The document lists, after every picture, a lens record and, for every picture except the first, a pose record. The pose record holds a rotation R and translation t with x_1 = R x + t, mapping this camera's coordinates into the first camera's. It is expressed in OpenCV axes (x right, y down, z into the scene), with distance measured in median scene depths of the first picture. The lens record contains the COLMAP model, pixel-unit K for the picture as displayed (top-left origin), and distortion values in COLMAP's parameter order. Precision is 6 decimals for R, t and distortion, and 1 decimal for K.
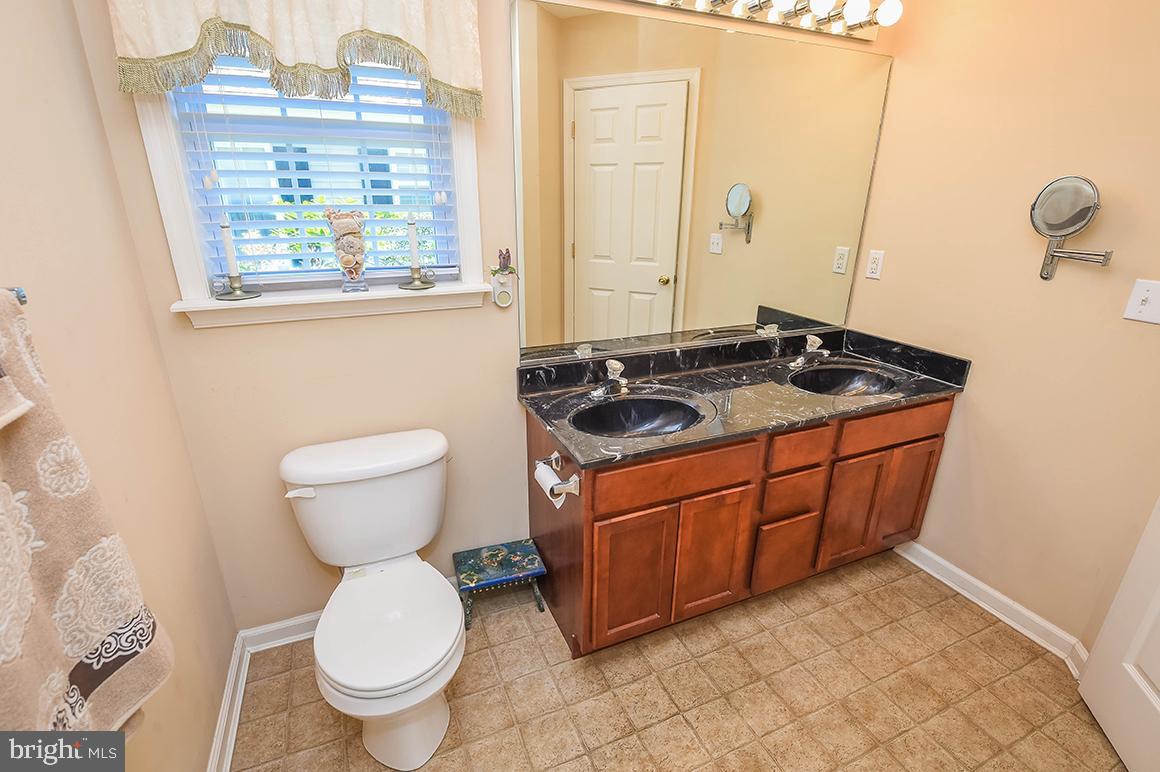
lens RADIAL K [[539.9, 0, 580.0], [0, 539.9, 386.0], [0, 0, 1]] dist [0.000470, 0.000070]
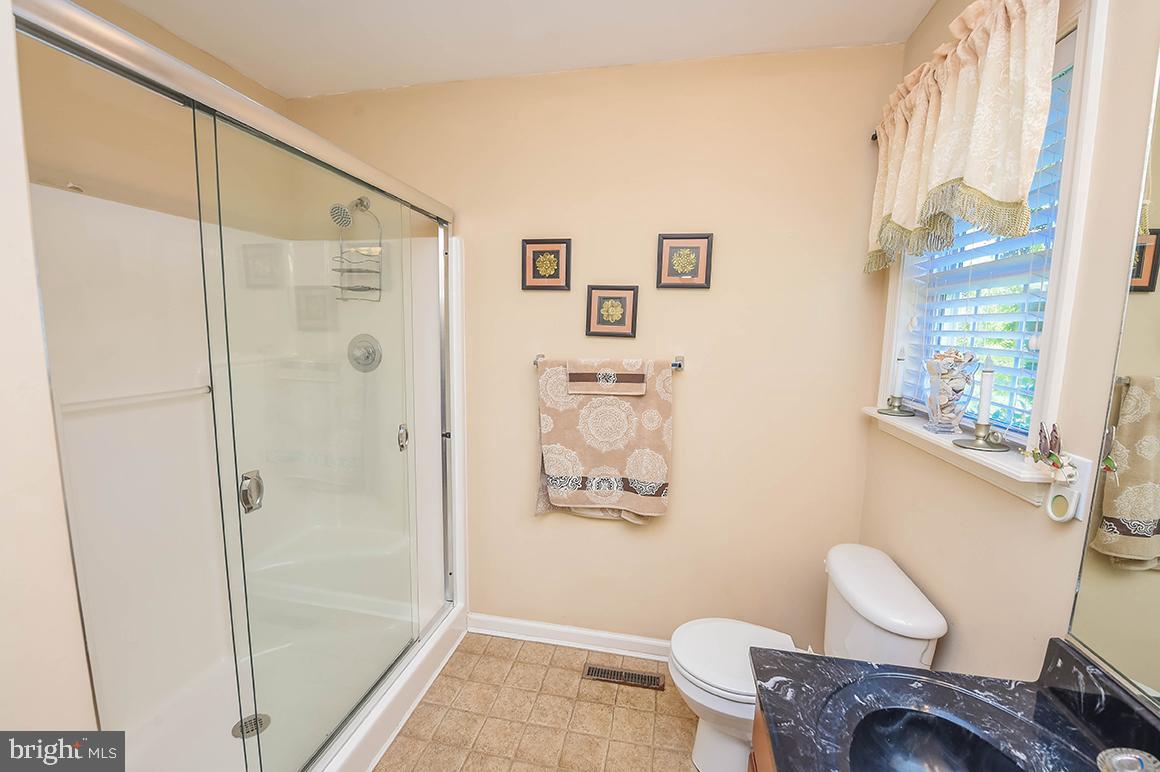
lens RADIAL K [[479.3, 0, 578.5], [0, 479.3, 388.4], [0, 0, 1]] dist [-0.011905, -0.005231]
pose [[-0.574950, 0.081030, -0.814166, 0.542962], [-0.297158, 0.906454, 0.300063, -0.277383], [0.762318, 0.414457, -0.497087, 0.826389]]
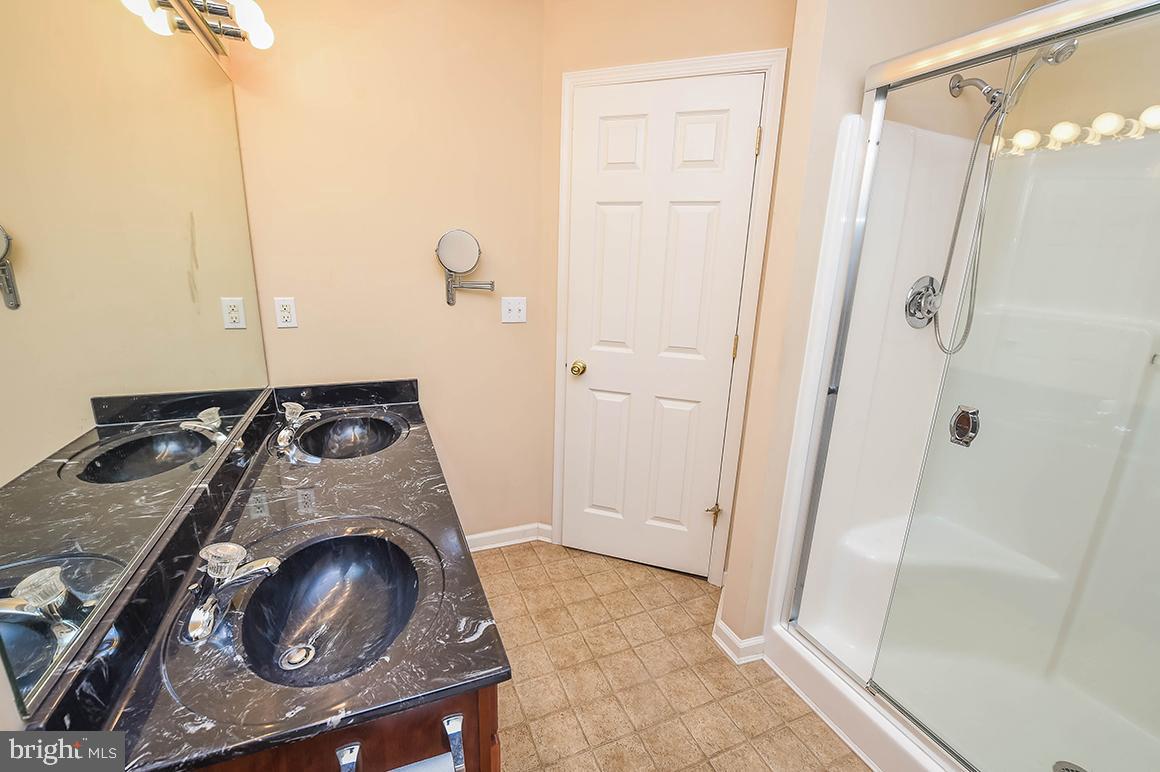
lens RADIAL K [[489.2, 0, 577.9], [0, 489.2, 389.0], [0, 0, 1]] dist [-0.011328, -0.006632]
pose [[0.014881, -0.259464, 0.965638, -0.361005], [0.306468, 0.920447, 0.242599, -0.205511], [-0.951764, 0.292327, 0.093215, 0.657647]]
